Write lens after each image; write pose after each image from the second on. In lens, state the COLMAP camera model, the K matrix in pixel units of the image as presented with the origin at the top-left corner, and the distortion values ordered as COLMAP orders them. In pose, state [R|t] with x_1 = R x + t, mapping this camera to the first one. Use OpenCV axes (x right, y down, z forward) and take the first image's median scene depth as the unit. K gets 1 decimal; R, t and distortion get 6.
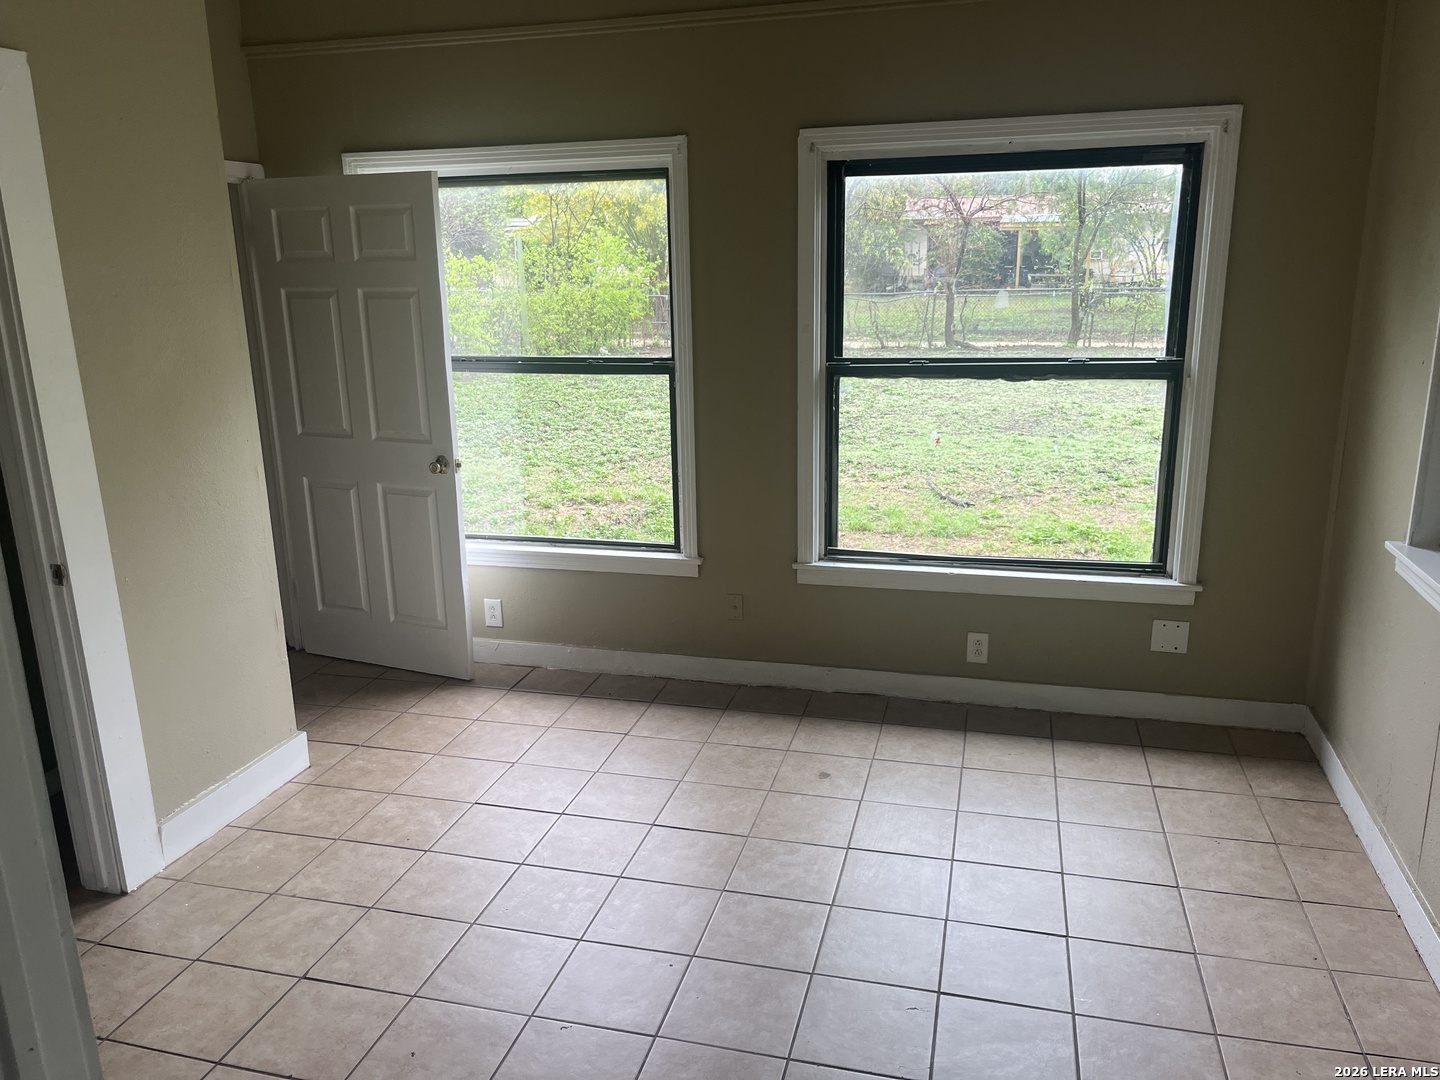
lens RADIAL K [[1094.6, 0, 720.6], [0, 1094.6, 540.4], [0, 0, 1]] dist [0.004493, -0.009739]
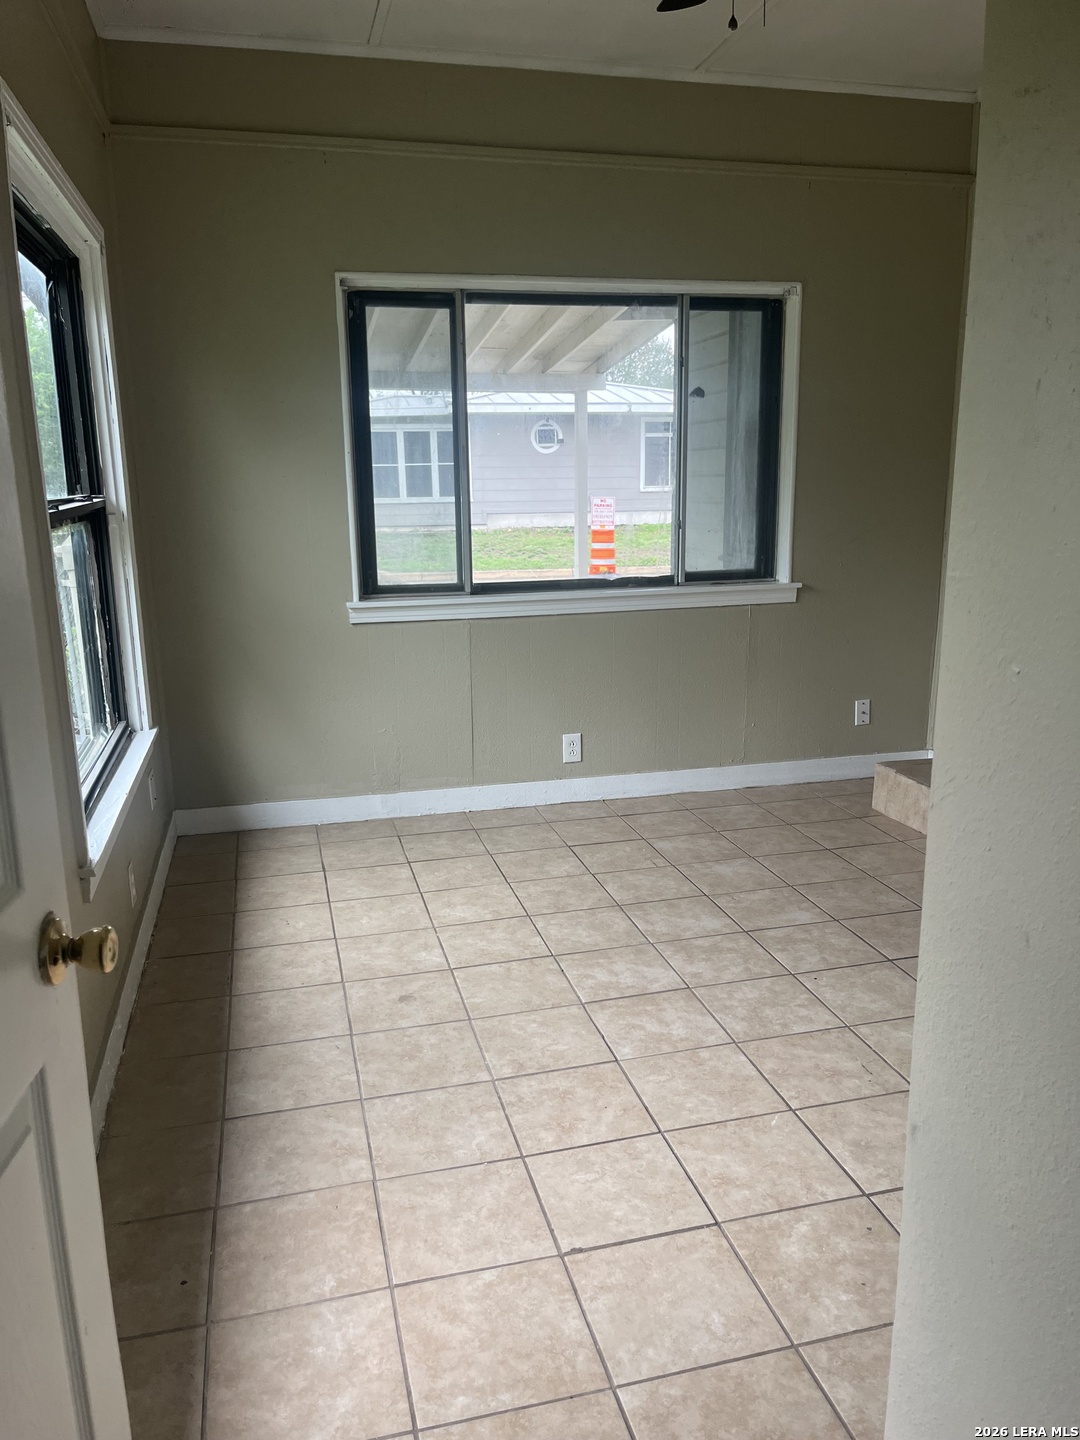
lens RADIAL K [[1094.6, 0, 541.7], [0, 1094.6, 722.4], [0, 0, 1]] dist [0.004493, -0.009739]
pose [[-0.480416, -0.171750, 0.860060, -0.592610], [0.244381, 0.915585, 0.319345, -0.196402], [-0.842306, 0.363600, -0.397889, 1.138989]]
